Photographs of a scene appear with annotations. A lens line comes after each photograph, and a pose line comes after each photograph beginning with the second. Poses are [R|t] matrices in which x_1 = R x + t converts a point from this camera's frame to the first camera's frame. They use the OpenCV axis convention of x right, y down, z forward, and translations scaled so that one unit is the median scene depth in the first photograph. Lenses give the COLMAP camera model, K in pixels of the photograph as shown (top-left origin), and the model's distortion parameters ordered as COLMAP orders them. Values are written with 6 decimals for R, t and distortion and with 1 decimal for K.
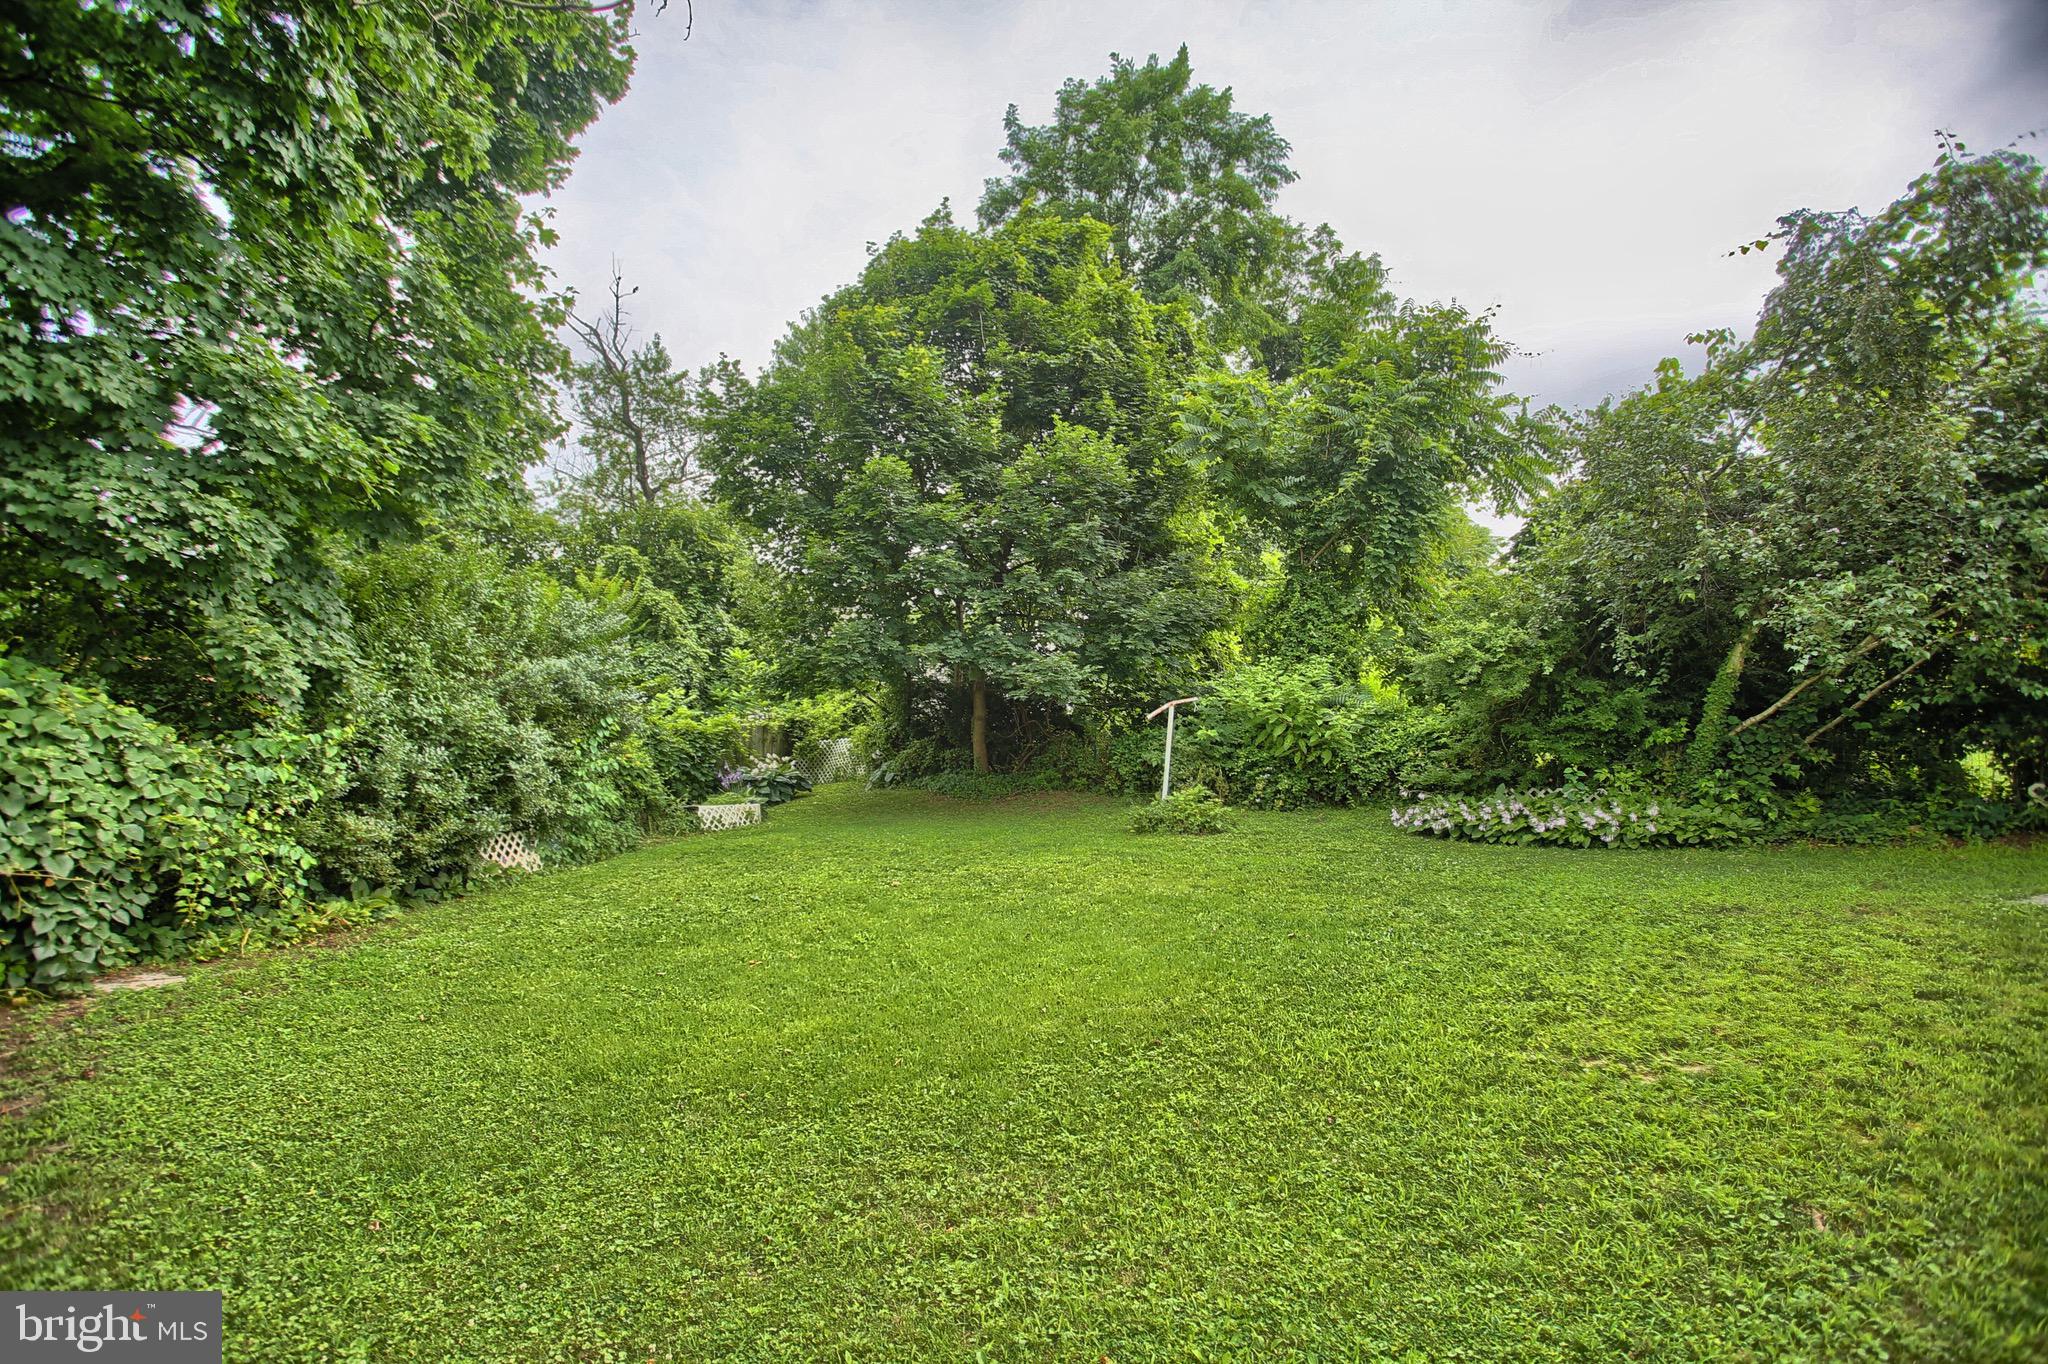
lens RADIAL K [[1012.6, 0, 1046.9], [0, 1012.6, 675.3], [0, 0, 1]] dist [-0.075997, 0.034842]
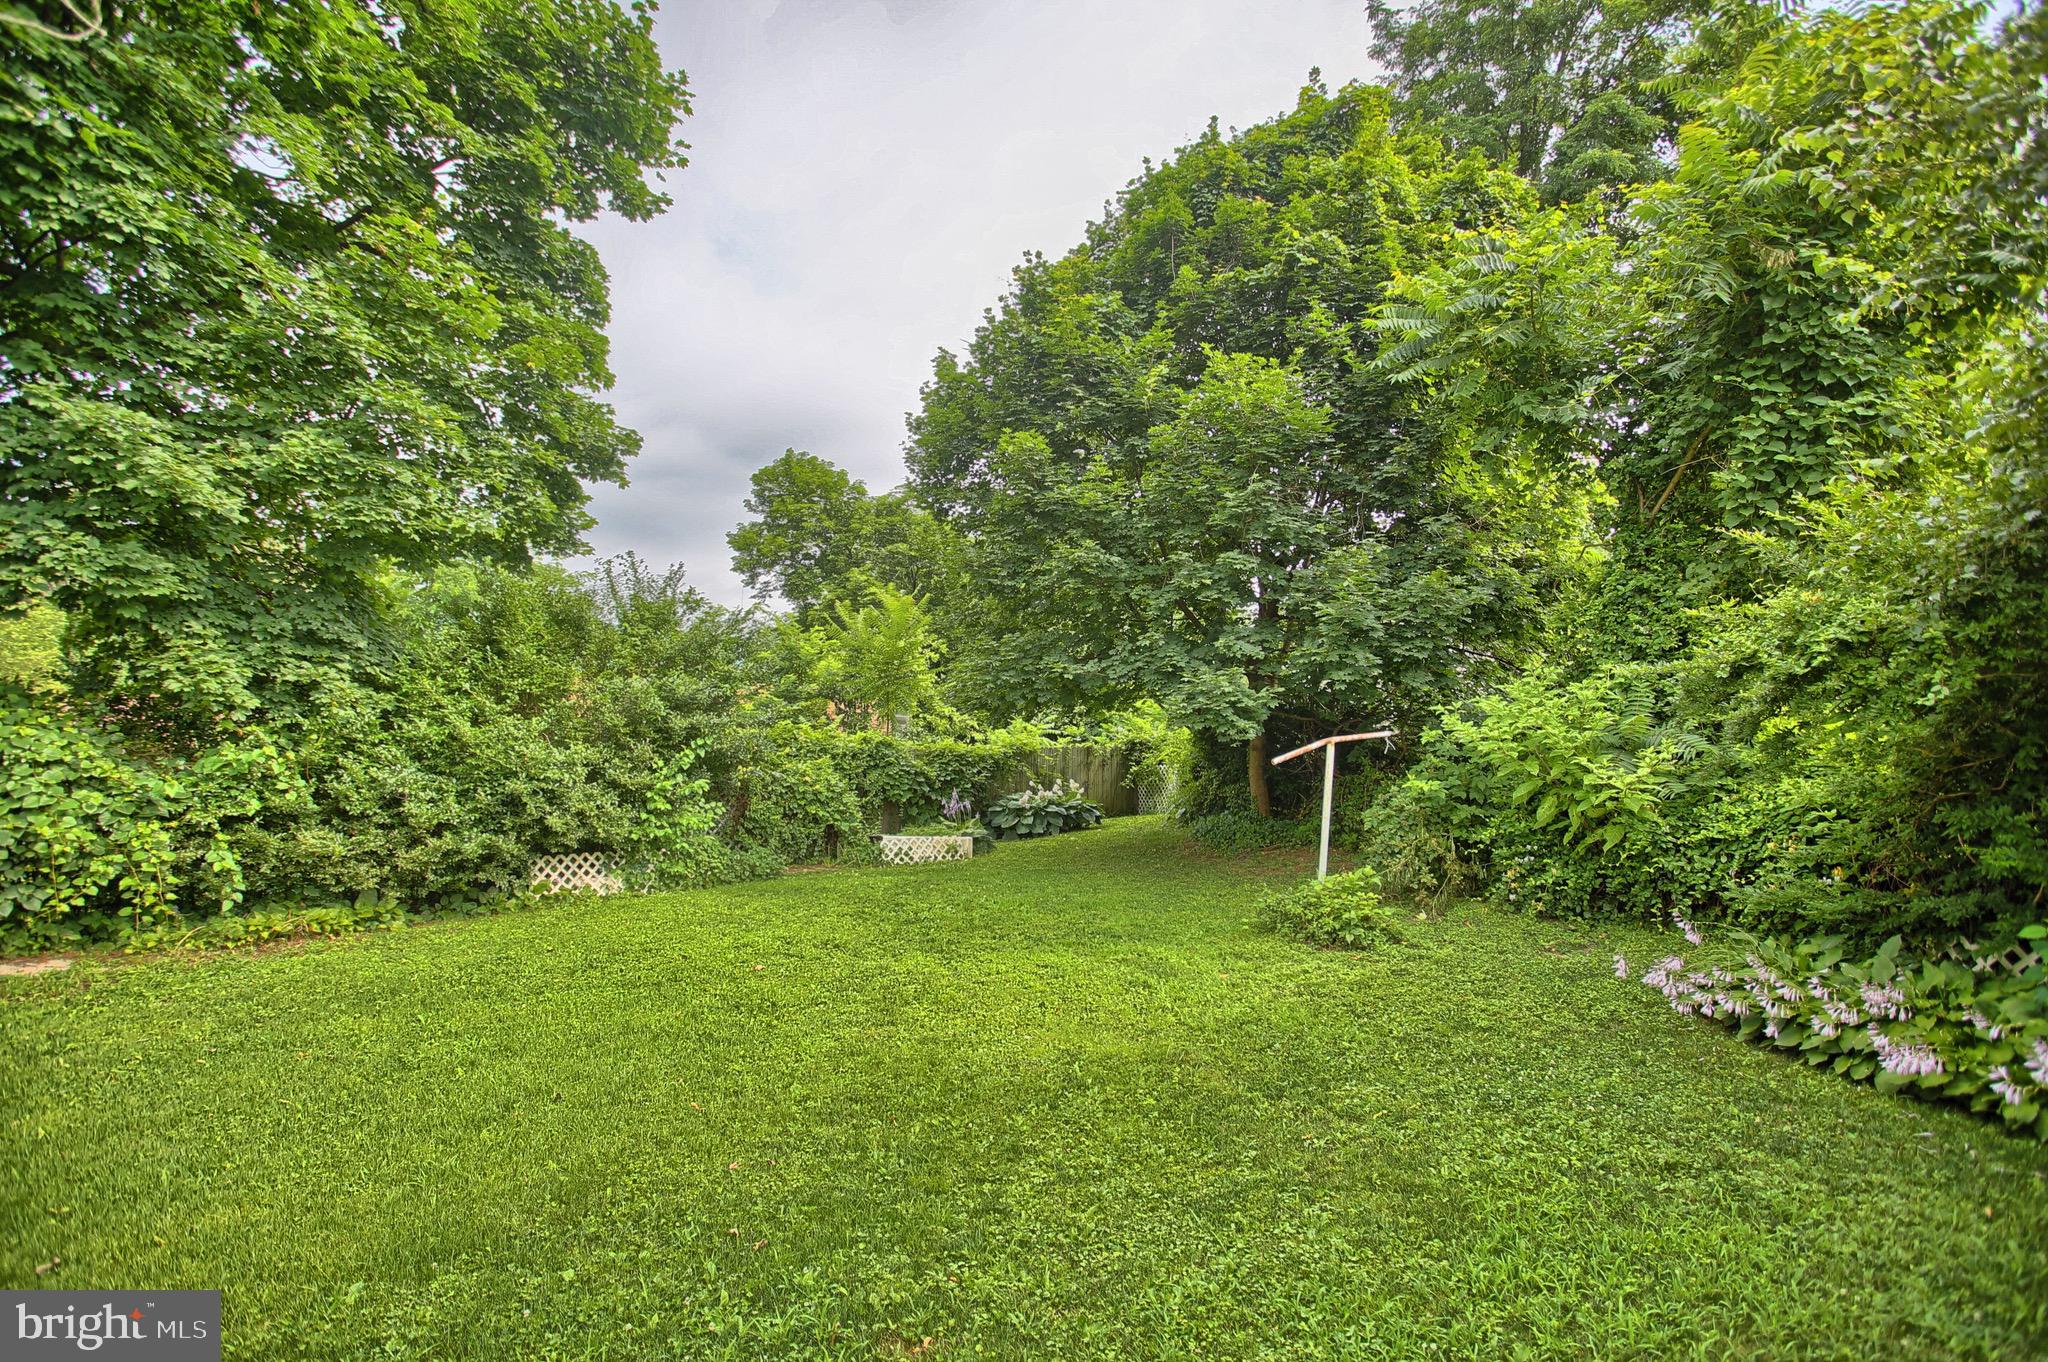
lens RADIAL K [[1012.6, 0, 1046.9], [0, 1012.6, 674.3], [0, 0, 1]] dist [-0.075997, 0.034842]
pose [[0.827777, -0.010429, -0.560961, 0.316719], [0.003927, 0.999910, -0.012794, -0.007483], [0.561044, 0.008388, 0.827744, 0.323658]]
